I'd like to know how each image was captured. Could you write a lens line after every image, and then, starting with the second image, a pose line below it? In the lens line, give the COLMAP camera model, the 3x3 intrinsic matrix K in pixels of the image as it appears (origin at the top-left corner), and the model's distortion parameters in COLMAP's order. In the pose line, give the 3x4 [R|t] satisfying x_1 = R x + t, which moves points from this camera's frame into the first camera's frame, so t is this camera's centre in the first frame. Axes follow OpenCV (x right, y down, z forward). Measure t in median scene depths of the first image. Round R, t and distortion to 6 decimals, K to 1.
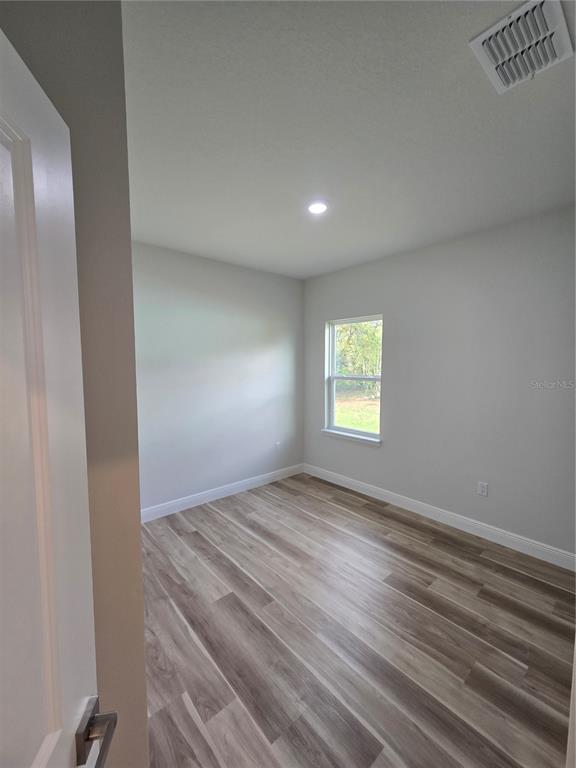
lens RADIAL K [[315.7, 0, 286.7], [0, 315.7, 384.5], [0, 0, 1]] dist [0.001630, -0.000193]
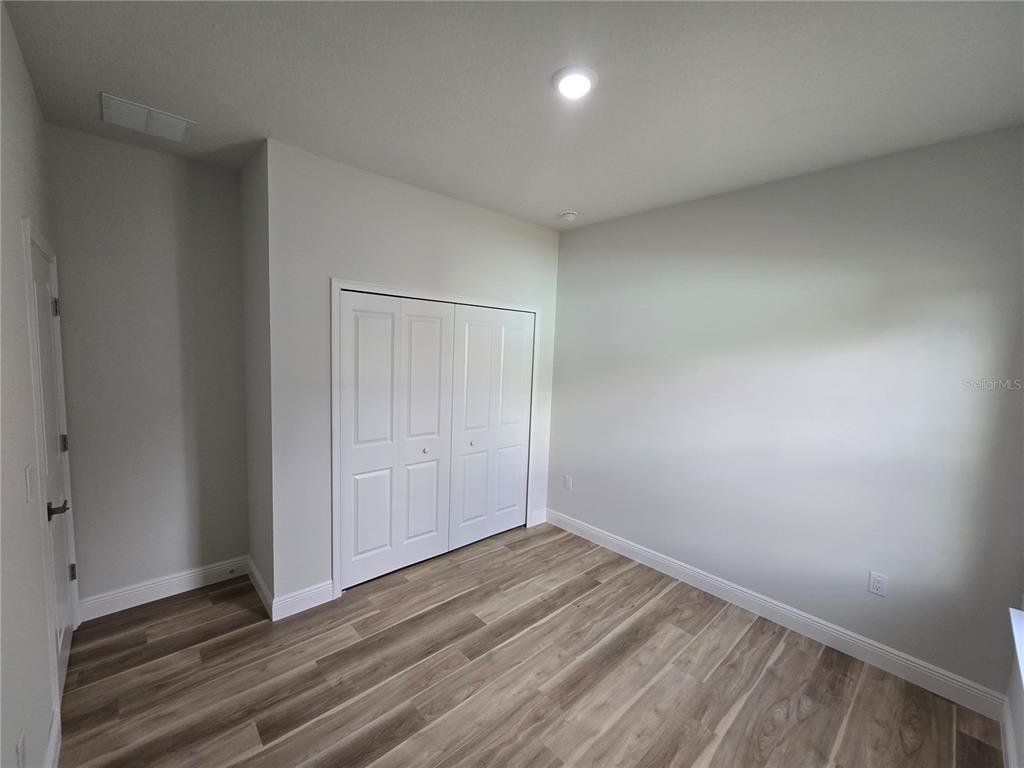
lens RADIAL K [[420.9, 0, 513.3], [0, 420.9, 388.5], [0, 0, 1]] dist [0.001630, -0.000193]
pose [[0.028192, 0.095716, -0.995009, 0.681076], [-0.101775, 0.990507, 0.092399, -0.073965], [0.994408, 0.098662, 0.037666, 0.716369]]
